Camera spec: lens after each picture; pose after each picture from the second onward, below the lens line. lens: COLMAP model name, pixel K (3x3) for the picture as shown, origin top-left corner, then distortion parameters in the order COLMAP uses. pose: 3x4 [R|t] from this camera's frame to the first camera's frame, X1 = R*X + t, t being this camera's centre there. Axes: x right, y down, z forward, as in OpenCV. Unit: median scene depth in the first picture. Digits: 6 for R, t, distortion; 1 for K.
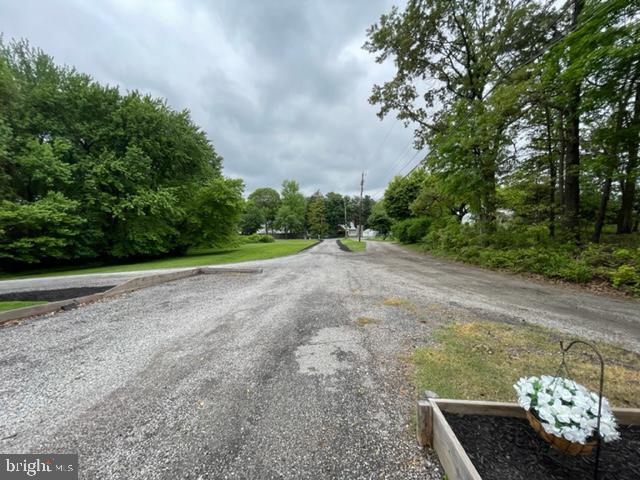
lens RADIAL K [[256.8, 0, 320.3], [0, 256.8, 240.1], [0, 0, 1]] dist [-0.001030, -0.000016]
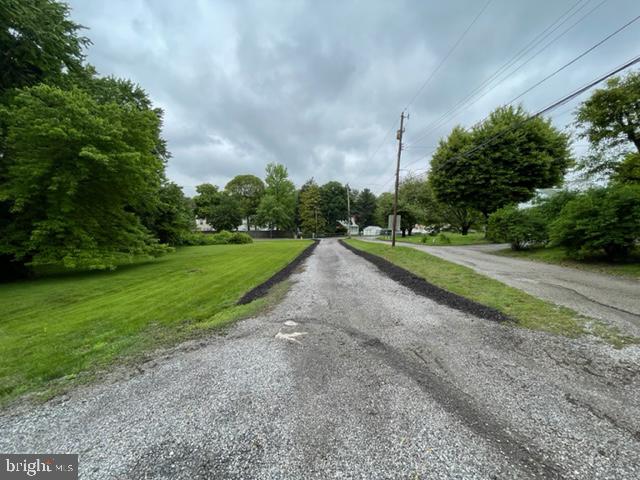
lens RADIAL K [[256.8, 0, 320.7], [0, 256.8, 240.8], [0, 0, 1]] dist [-0.001030, -0.000016]
pose [[0.999430, 0.003268, 0.033599, -0.006931], [-0.003620, 0.999939, 0.010422, -0.004152], [-0.033563, -0.010538, 0.999381, 0.197241]]
